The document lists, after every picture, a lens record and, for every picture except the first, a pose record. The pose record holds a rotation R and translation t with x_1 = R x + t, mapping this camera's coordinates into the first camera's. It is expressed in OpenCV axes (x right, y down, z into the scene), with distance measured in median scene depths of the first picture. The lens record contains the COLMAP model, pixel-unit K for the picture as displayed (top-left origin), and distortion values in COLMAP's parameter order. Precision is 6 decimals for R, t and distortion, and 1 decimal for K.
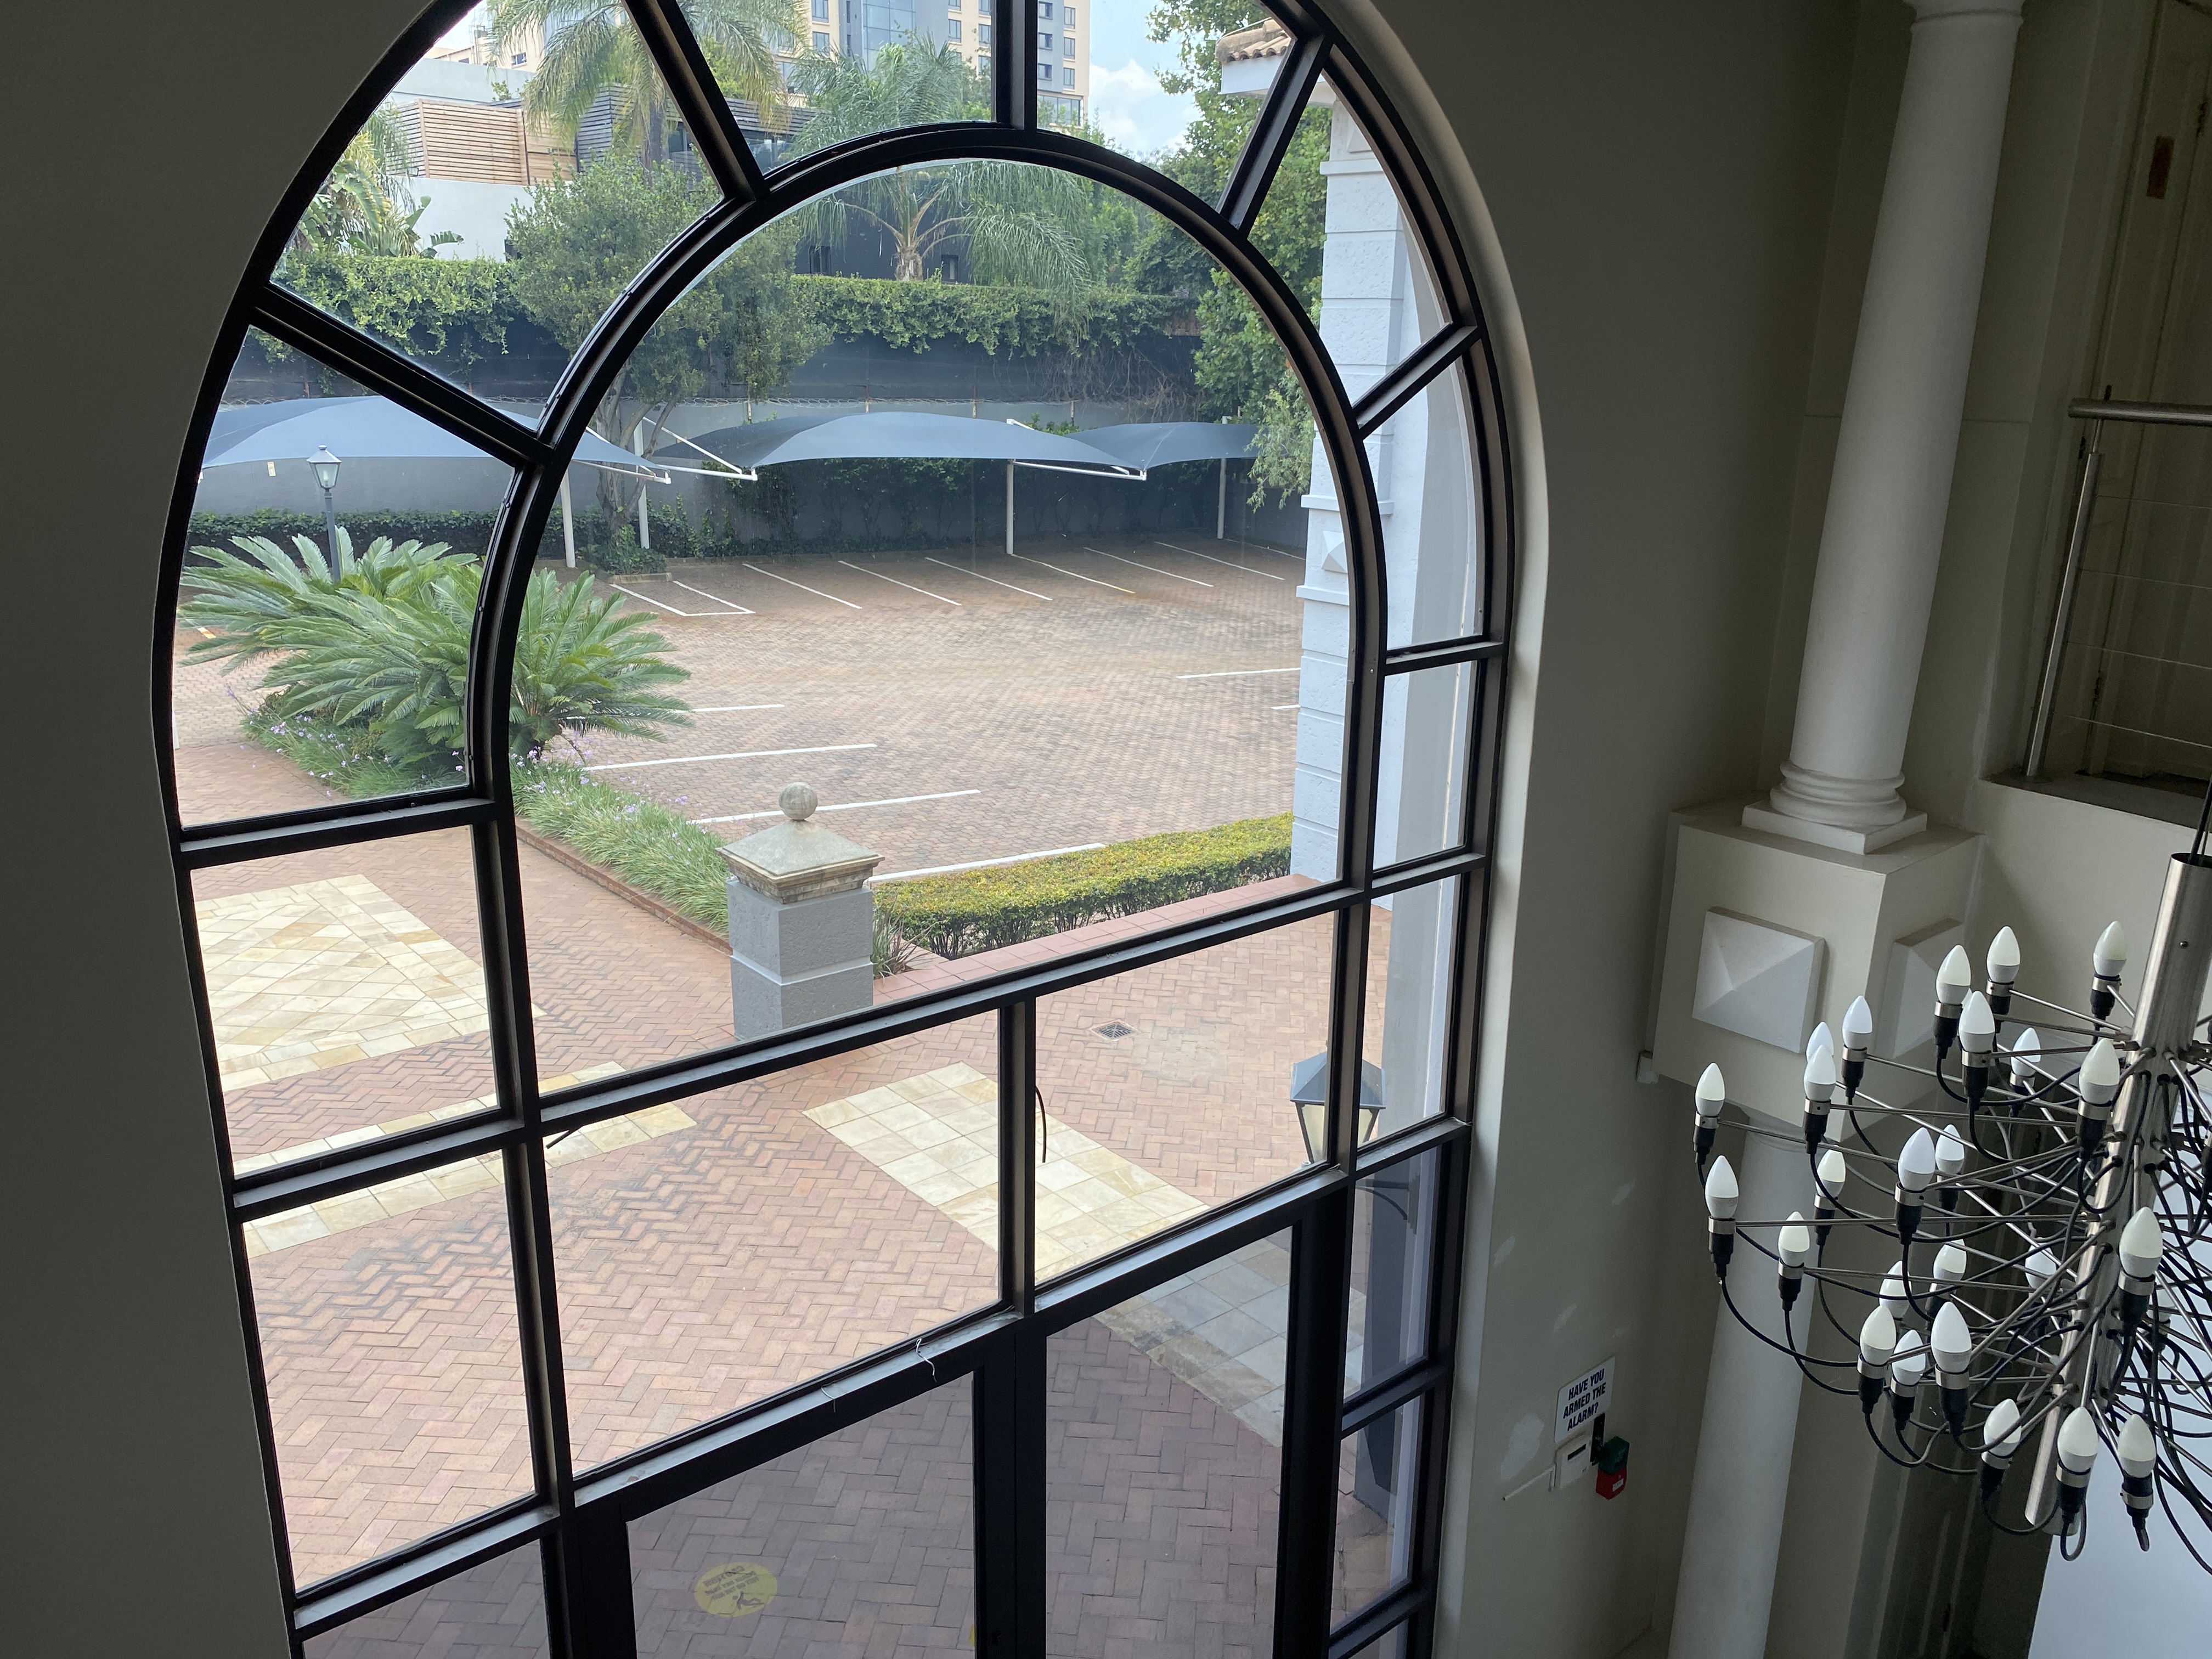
lens RADIAL K [[1646.3, 0, 1106.0], [0, 1646.3, 829.5], [0, 0, 1]] dist [-0.007766, -0.002203]
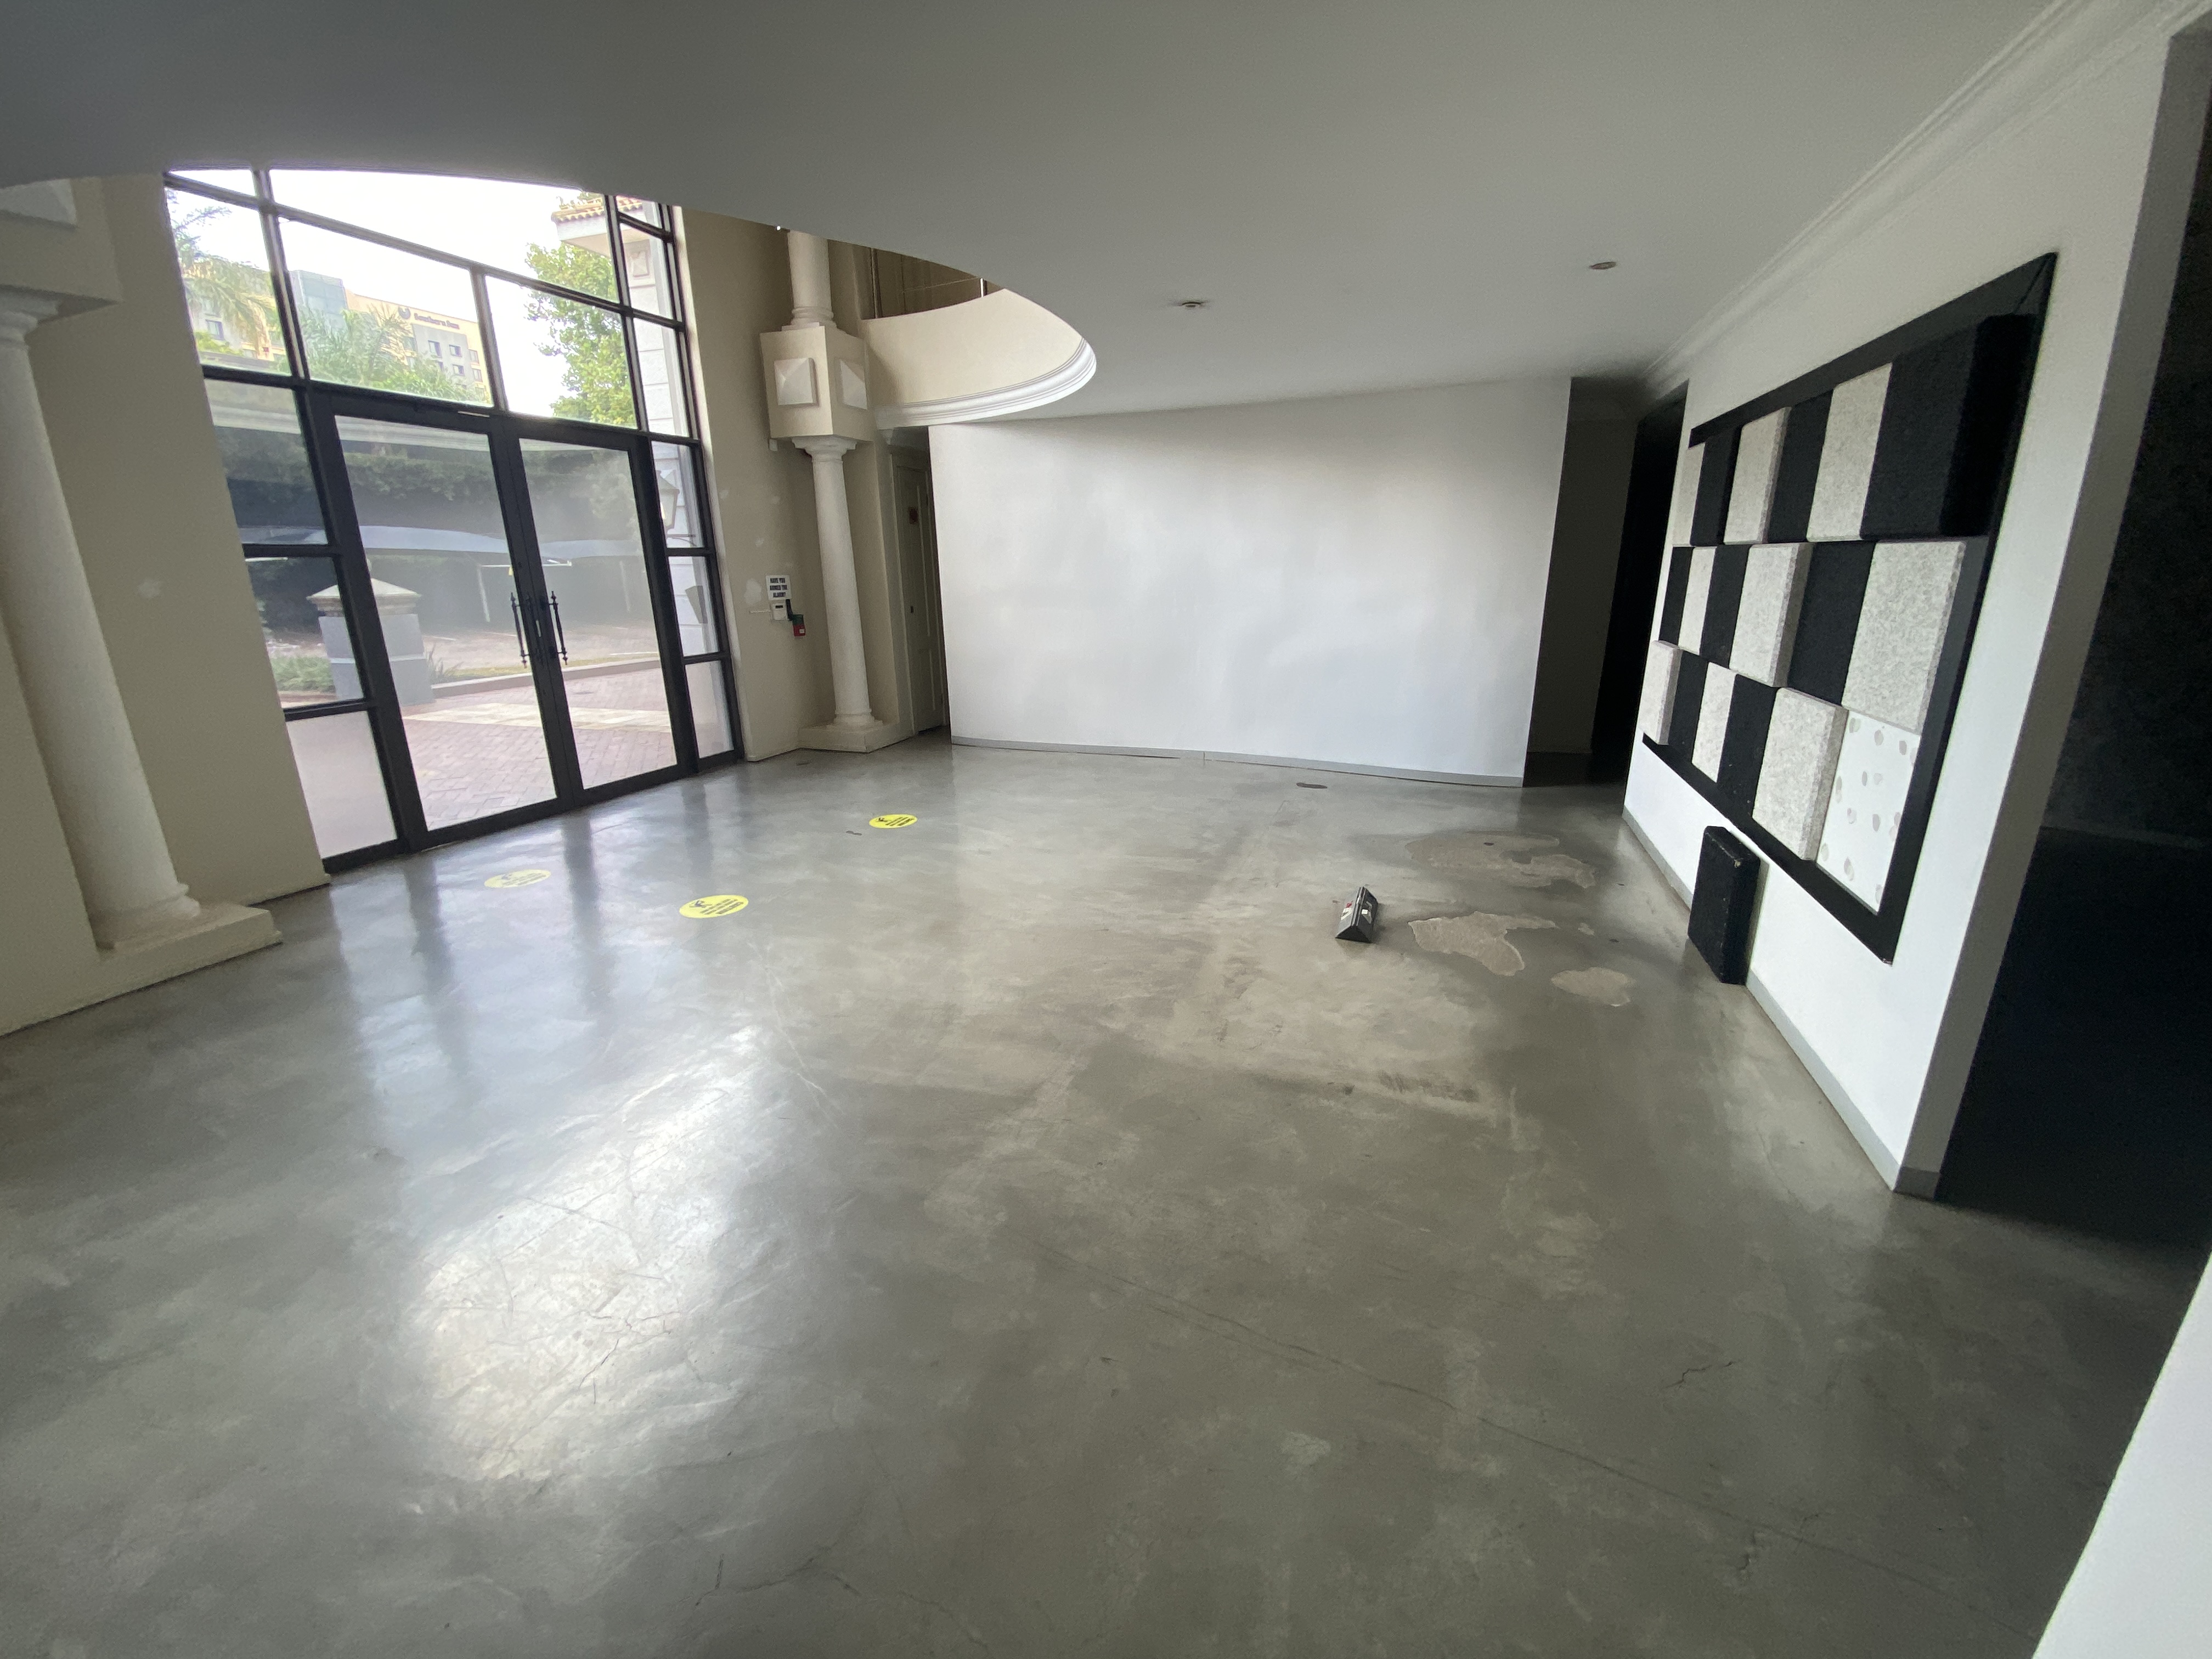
lens RADIAL K [[898.6, 0, 1106.0], [0, 898.6, 829.5], [0, 0, 1]] dist [-0.033026, -0.000971]
pose [[0.851859, -0.183663, 0.490515, -0.029313], [0.178208, 0.982264, 0.058301, 0.713014], [-0.492523, 0.037749, 0.869481, -0.454777]]
